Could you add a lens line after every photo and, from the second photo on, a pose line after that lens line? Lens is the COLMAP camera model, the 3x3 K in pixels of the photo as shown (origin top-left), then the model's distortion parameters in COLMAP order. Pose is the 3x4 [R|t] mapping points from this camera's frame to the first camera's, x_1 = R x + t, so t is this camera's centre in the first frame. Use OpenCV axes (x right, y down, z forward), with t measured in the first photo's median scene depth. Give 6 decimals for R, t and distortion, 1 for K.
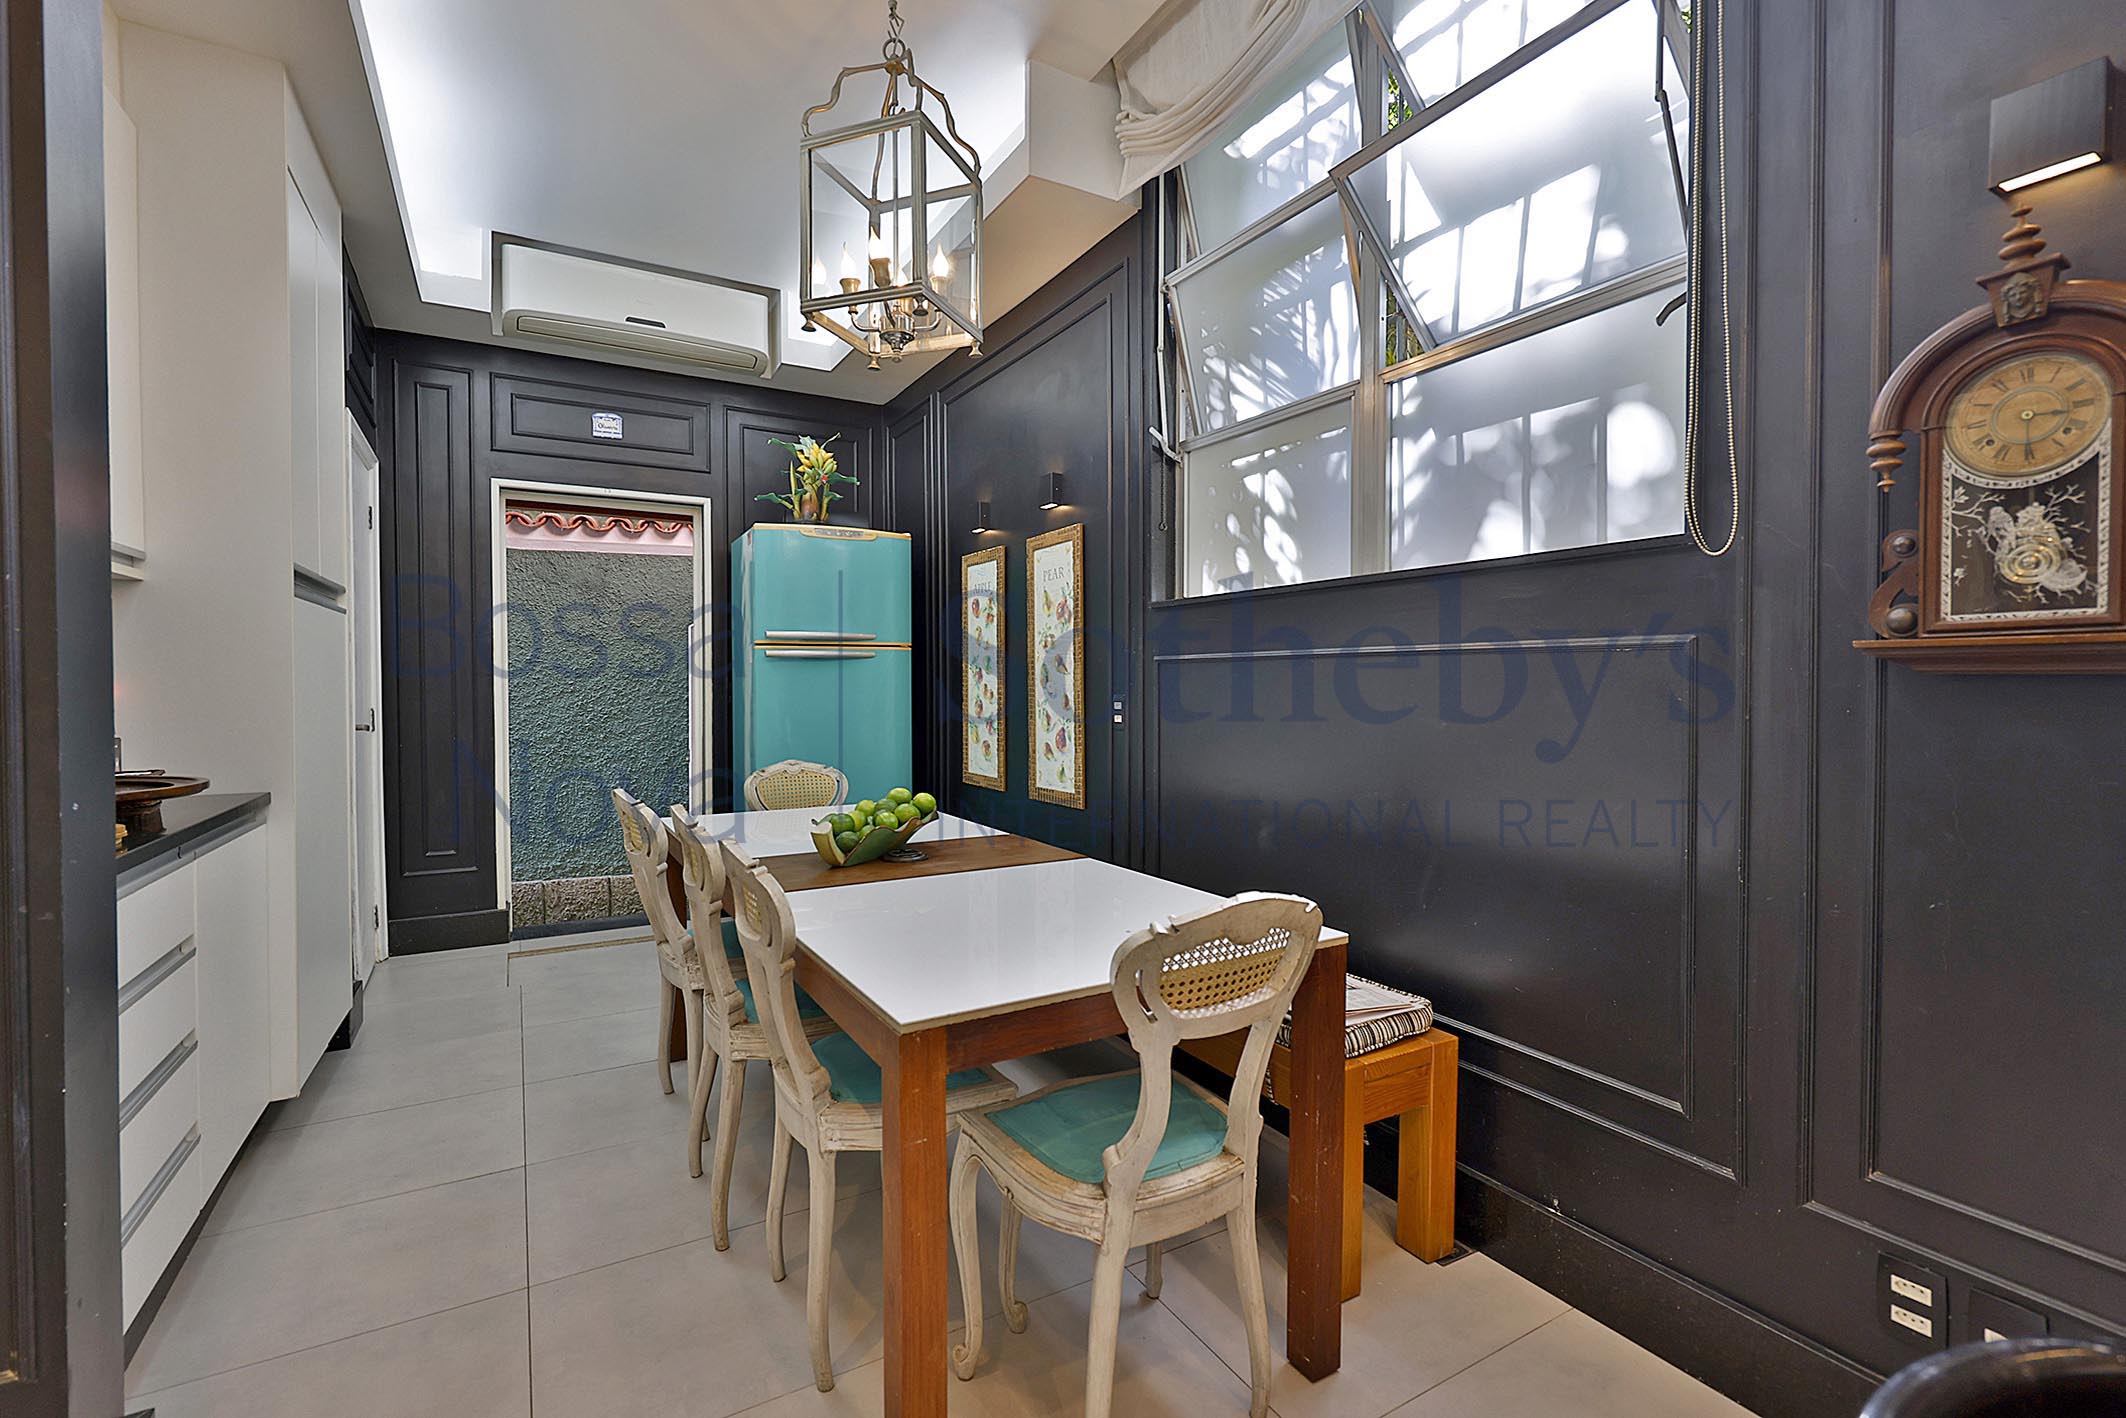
lens RADIAL K [[909.2, 0, 1059.6], [0, 909.2, 700.1], [0, 0, 1]] dist [-0.002492, 0.000506]
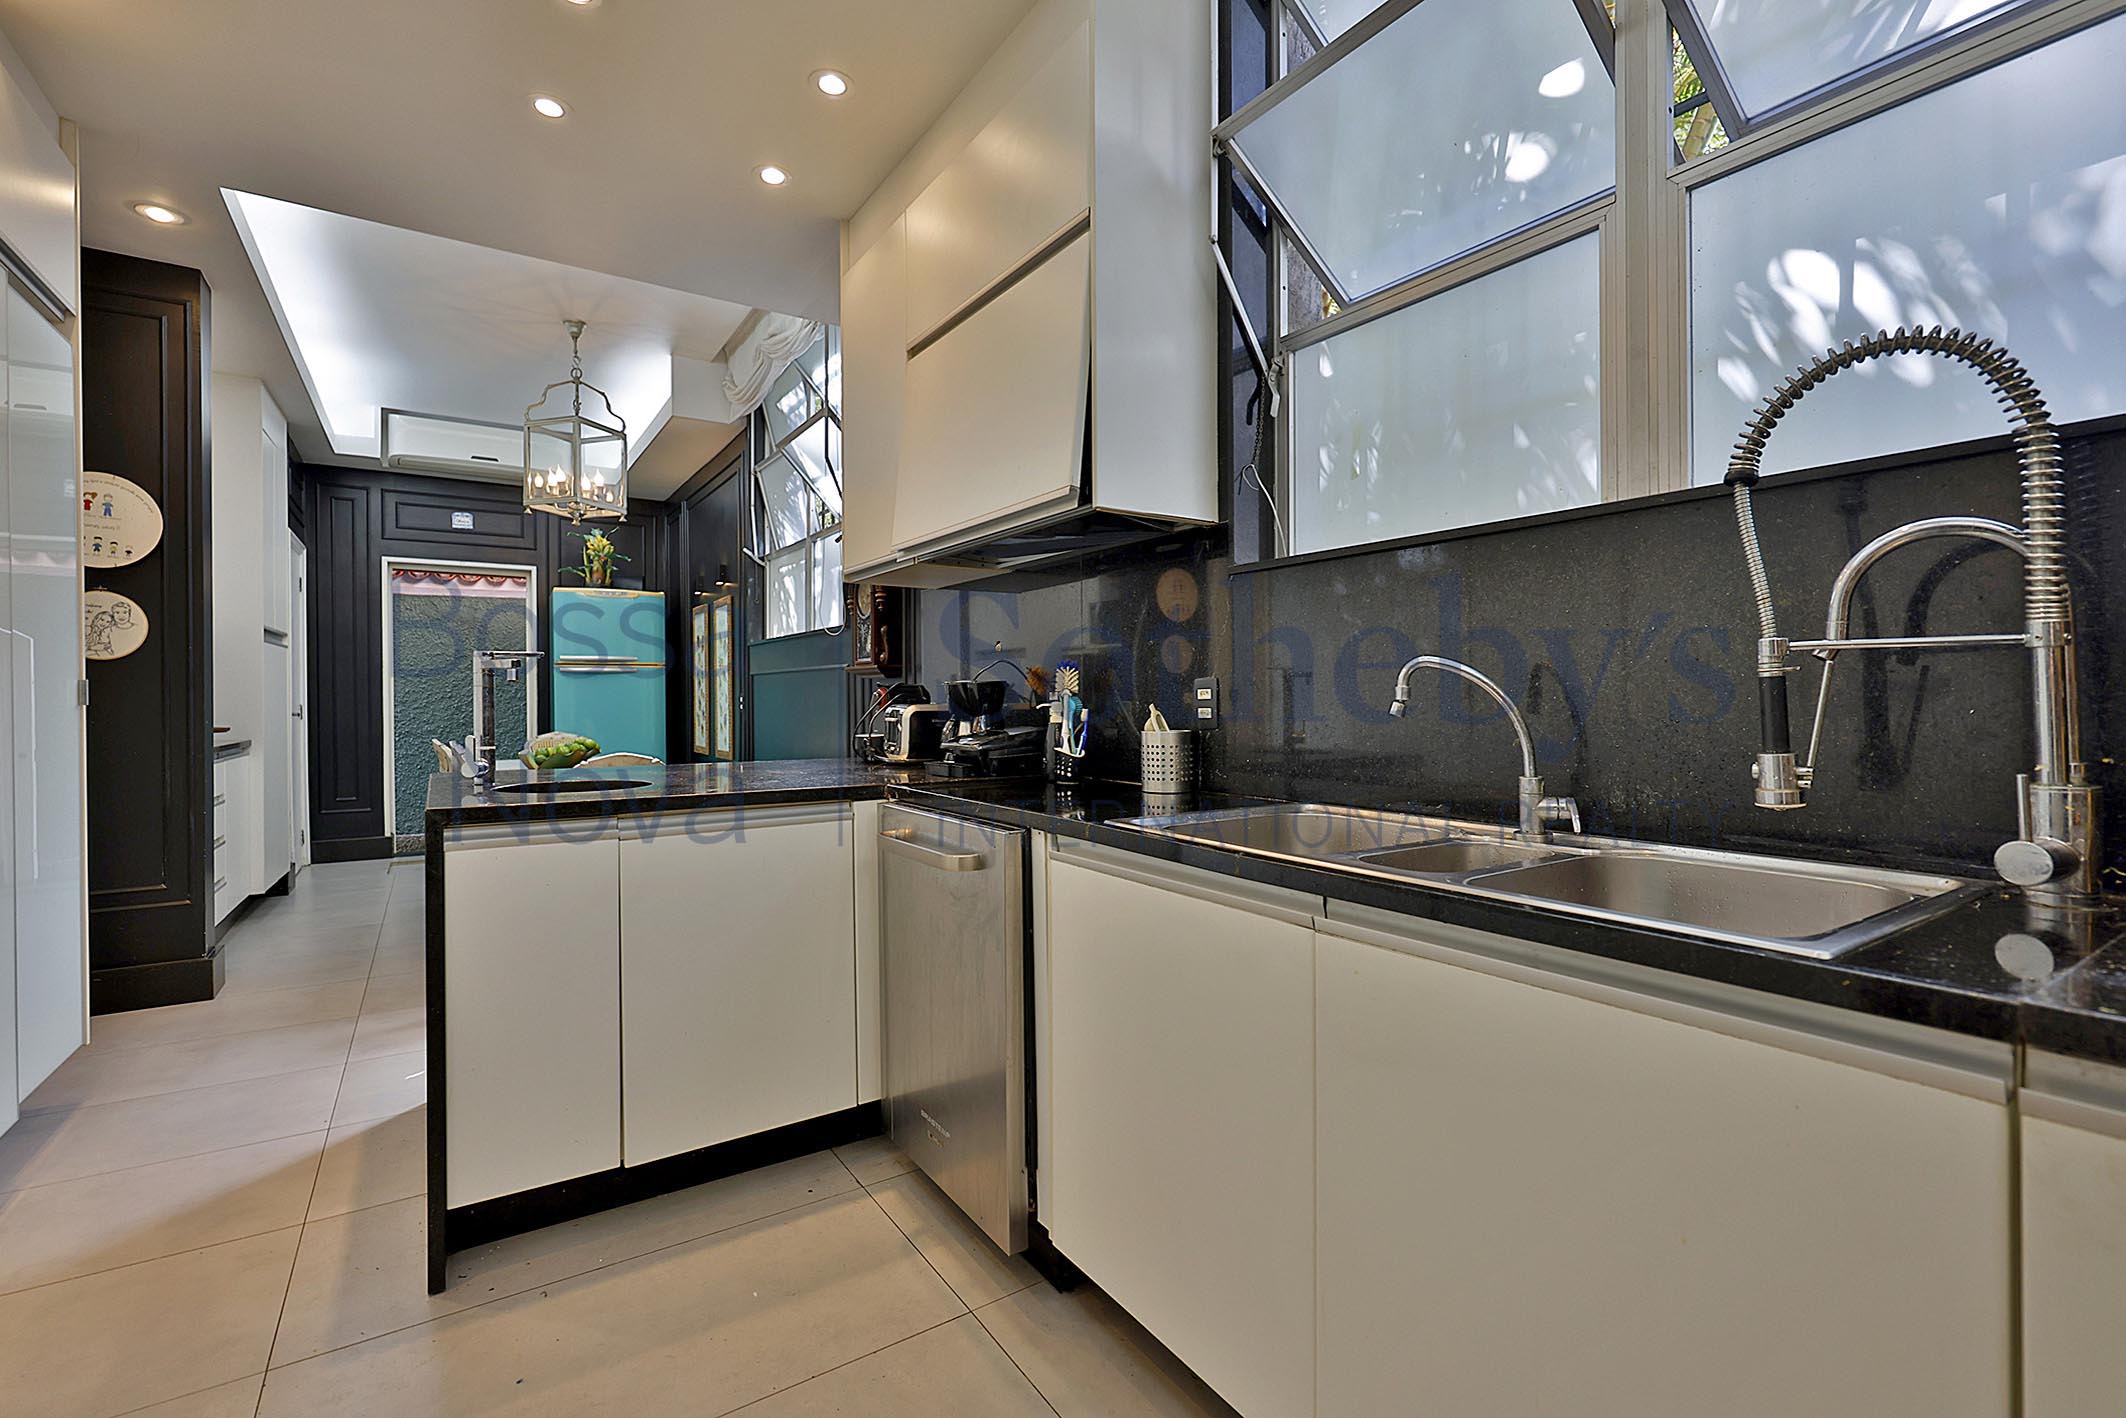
lens RADIAL K [[909.2, 0, 1055.5], [0, 909.2, 704.1], [0, 0, 1]] dist [-0.002492, 0.000506]
pose [[0.998583, -0.001551, 0.053203, 0.476881], [0.002097, 0.999946, -0.010215, 0.026229], [-0.053184, 0.010312, 0.998531, -0.657035]]
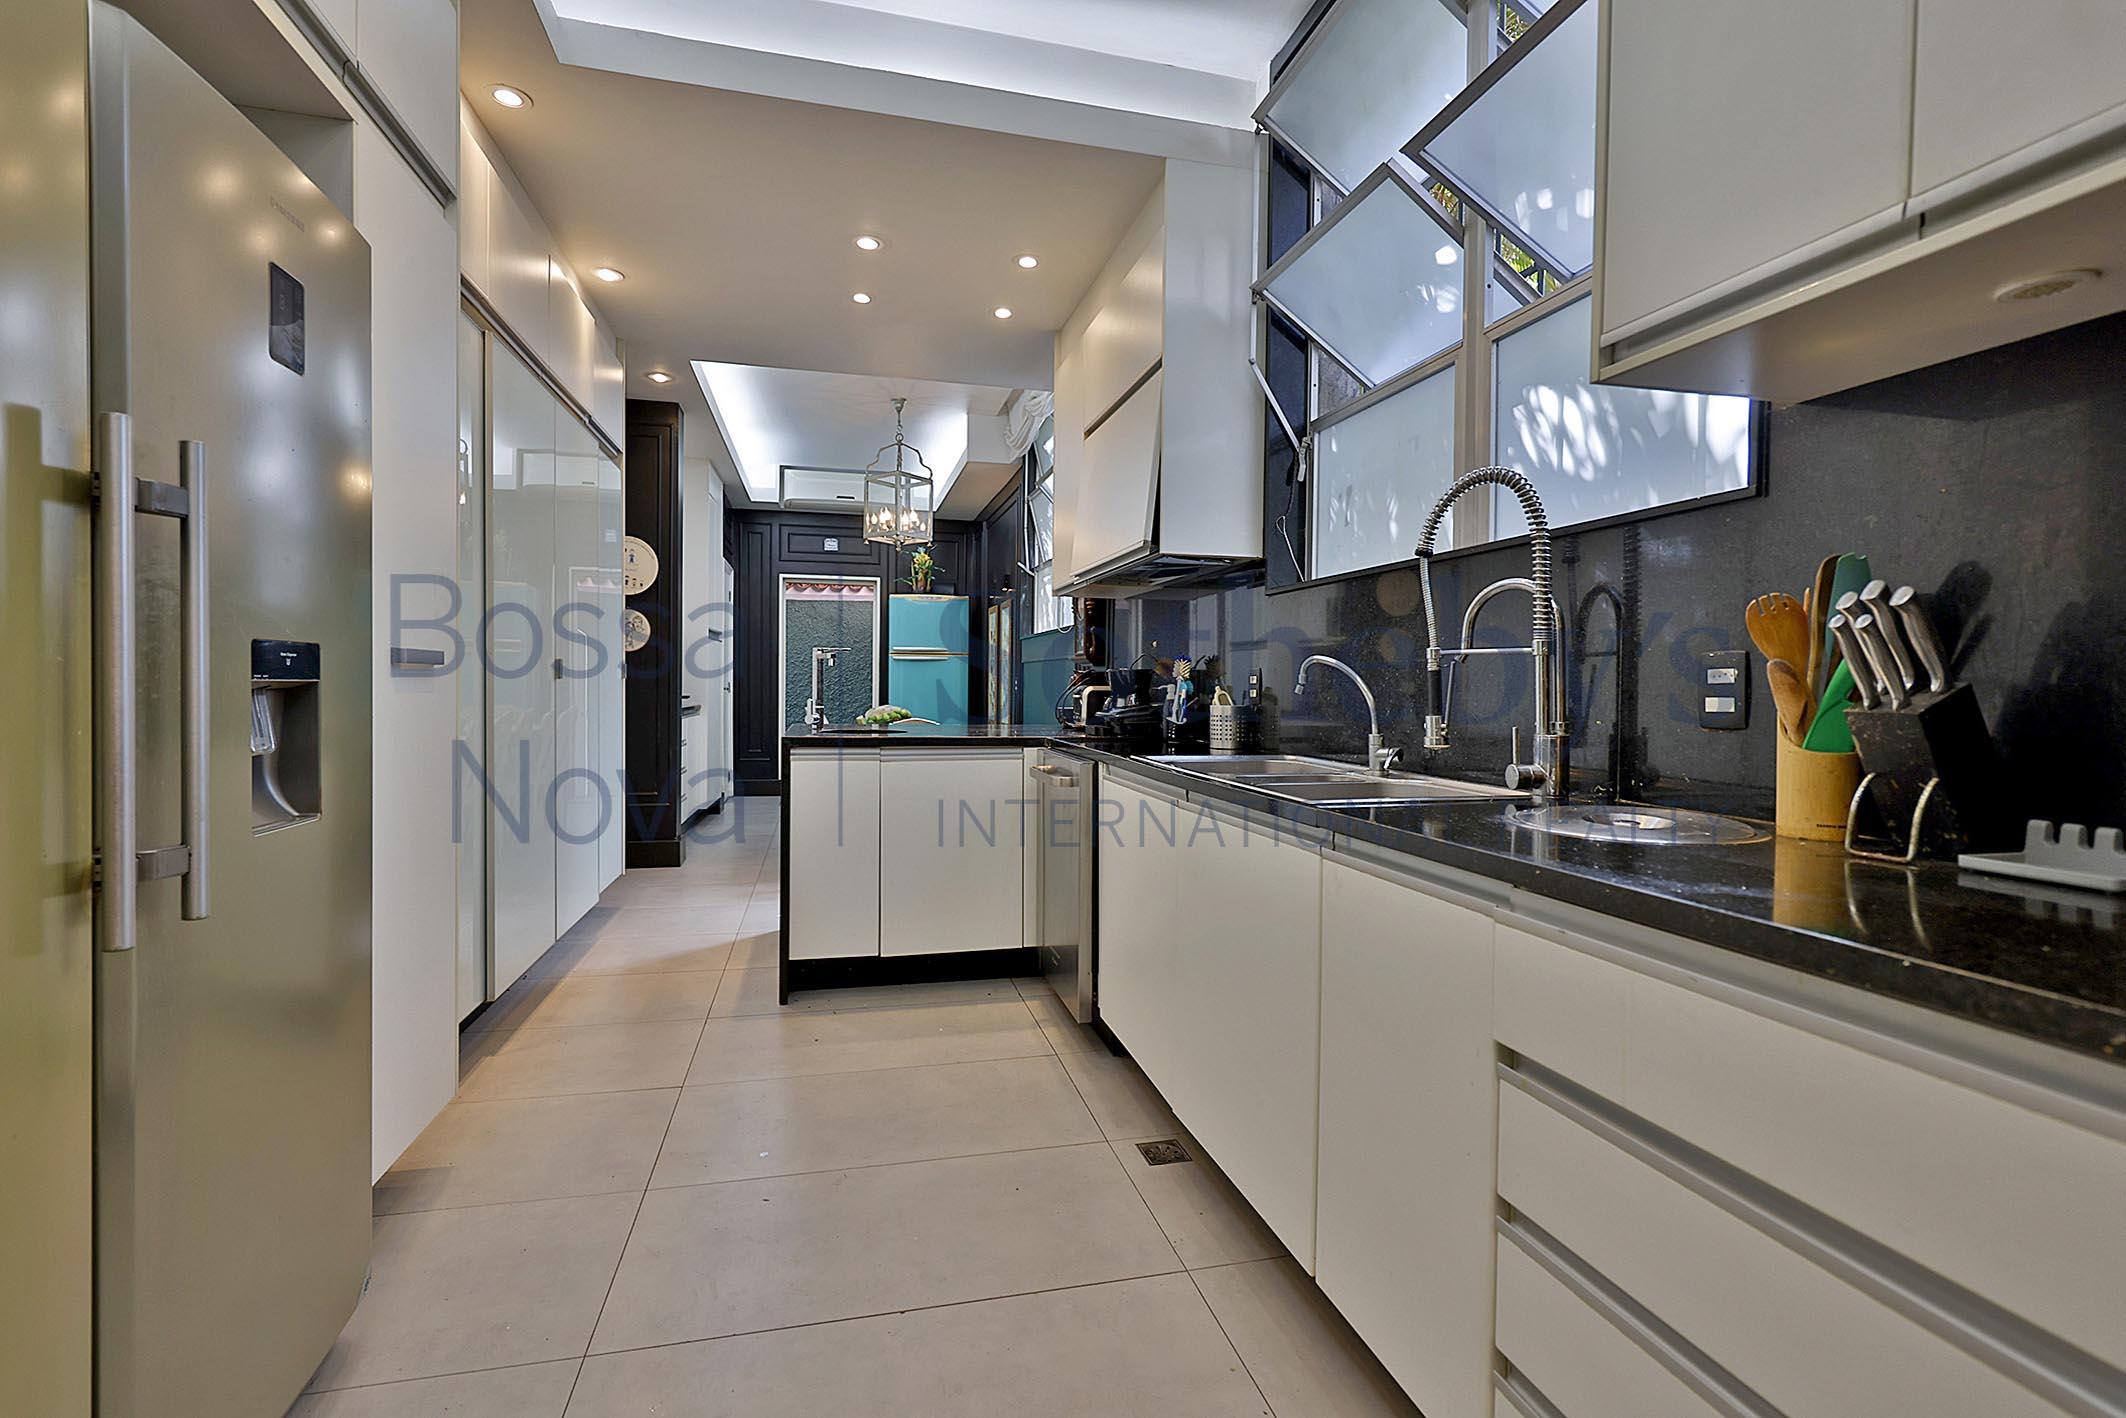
lens RADIAL K [[909.2, 0, 1062.3], [0, 909.2, 703.1], [0, 0, 1]] dist [-0.002492, 0.000506]
pose [[0.957930, 0.019622, -0.286331, 0.667038], [-0.018934, 0.999807, 0.005171, 0.033704], [0.286377, 0.000467, 0.958117, -0.905130]]
